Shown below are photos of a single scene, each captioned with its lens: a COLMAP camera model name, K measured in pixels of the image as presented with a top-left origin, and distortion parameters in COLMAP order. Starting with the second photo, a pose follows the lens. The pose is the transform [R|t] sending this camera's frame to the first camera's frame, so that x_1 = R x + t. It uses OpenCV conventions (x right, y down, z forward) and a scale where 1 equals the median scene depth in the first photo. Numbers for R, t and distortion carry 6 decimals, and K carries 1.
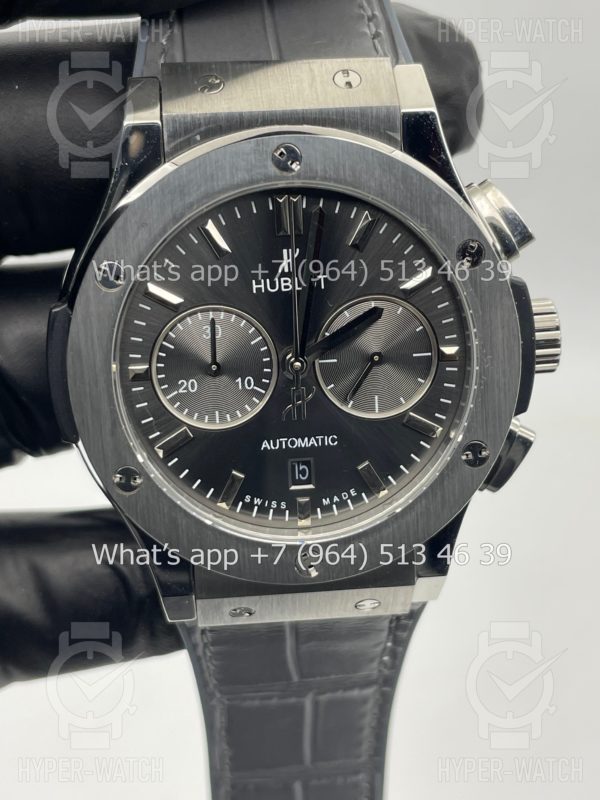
lens RADIAL K [[1221.0, 0, 300.0], [0, 1221.0, 400.0], [0, 0, 1]] dist [0.127967, -0.006681]
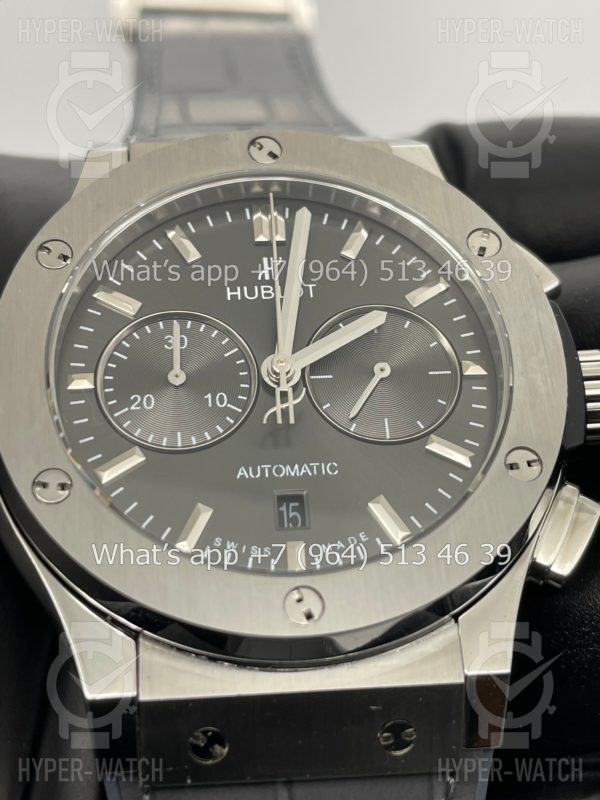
lens RADIAL K [[1221.0, 0, 300.0], [0, 1221.0, 400.0], [0, 0, 1]] dist [0.127967, -0.006681]
pose [[0.999563, -0.029413, 0.002924, 0.006244], [0.025000, 0.788504, -0.614522, 0.468437], [0.015769, 0.614326, 0.788894, 0.386636]]
